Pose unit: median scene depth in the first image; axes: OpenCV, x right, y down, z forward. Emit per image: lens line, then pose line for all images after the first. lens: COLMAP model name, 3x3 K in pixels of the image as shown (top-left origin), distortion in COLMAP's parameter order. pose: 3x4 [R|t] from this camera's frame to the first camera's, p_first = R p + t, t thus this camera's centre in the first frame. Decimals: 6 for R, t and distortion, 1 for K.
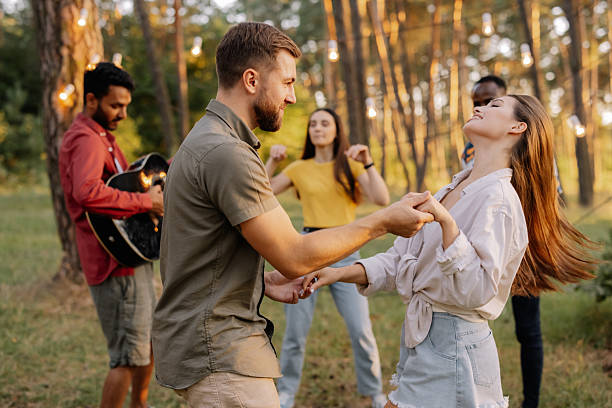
lens RADIAL K [[889.9, 0, 306.0], [0, 889.9, 204.0], [0, 0, 1]] dist [0.004498, -0.023934]
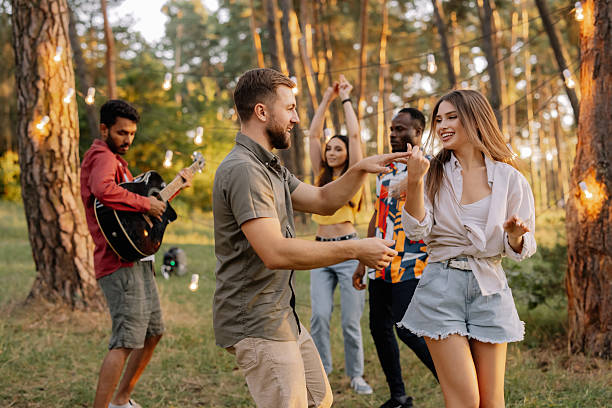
lens RADIAL K [[886.8, 0, 303.8], [0, 886.8, 201.3], [0, 0, 1]] dist [0.025596, -0.051067]
pose [[0.996598, -0.003557, 0.082345, -0.041846], [0.007026, 0.999098, -0.041884, 0.015766], [-0.082121, 0.042320, 0.995723, -0.086244]]
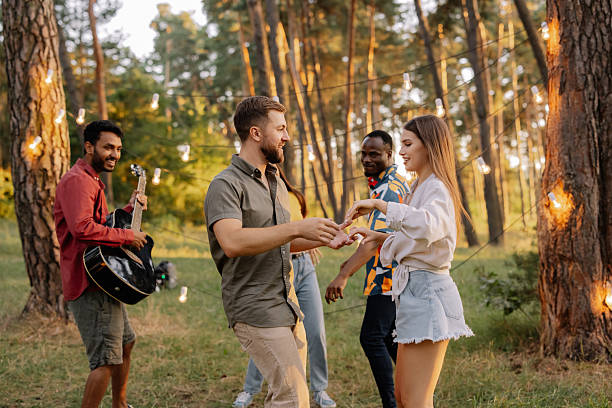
lens RADIAL K [[887.2, 0, 304.5], [0, 887.2, 205.4], [0, 0, 1]] dist [0.012032, -0.001744]
pose [[0.995577, -0.018168, 0.092181, -0.035648], [0.022912, 0.998453, -0.050664, 0.016032], [-0.091118, 0.052552, 0.994453, -0.126617]]
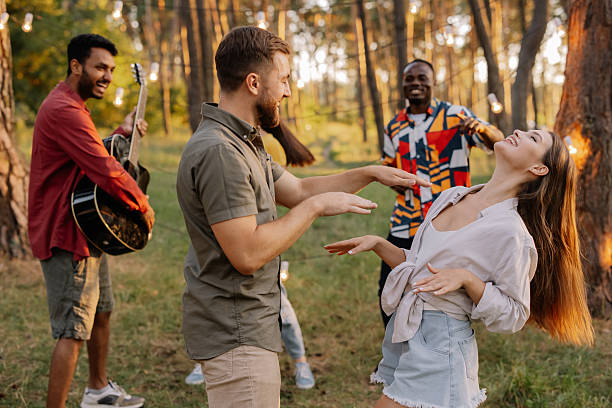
lens RADIAL K [[887.2, 0, 304.5], [0, 887.2, 205.4], [0, 0, 1]] dist [0.012032, -0.001744]
pose [[0.977602, -0.003315, 0.210436, -0.116177], [-0.009399, 0.998191, 0.059388, -0.018504], [-0.210252, -0.060036, 0.975802, -0.020569]]
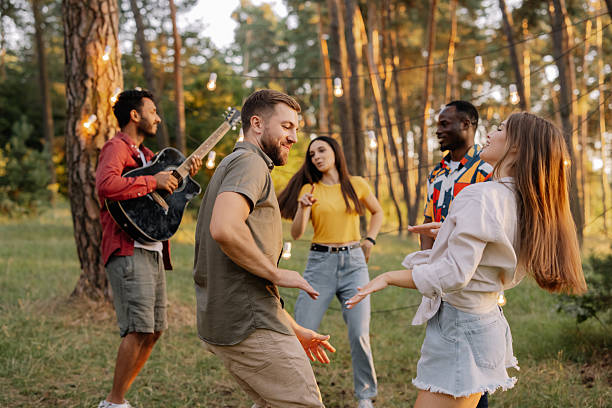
lens RADIAL K [[887.2, 0, 304.5], [0, 887.2, 205.4], [0, 0, 1]] dist [0.012032, -0.001744]
pose [[0.999798, 0.018766, 0.007258, -0.013734], [-0.018420, 0.998816, -0.045019, 0.019148], [-0.008094, 0.044877, 0.998960, -0.070939]]
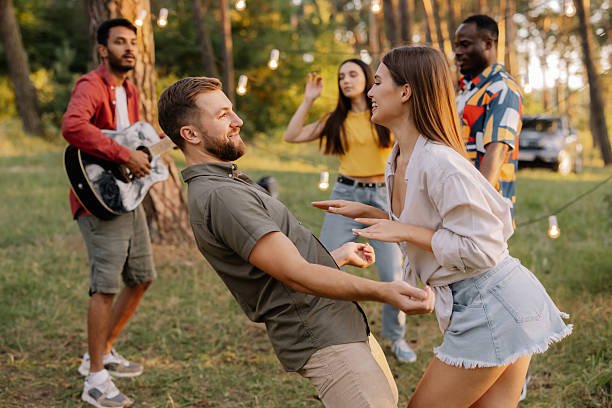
lens RADIAL K [[887.2, 0, 304.5], [0, 887.2, 205.4], [0, 0, 1]] dist [0.012032, -0.001744]
pose [[0.998645, 0.002165, -0.051994, 0.002211], [0.000292, 0.998885, 0.047199, 0.007983], [0.052039, -0.047150, 0.997531, -0.015640]]
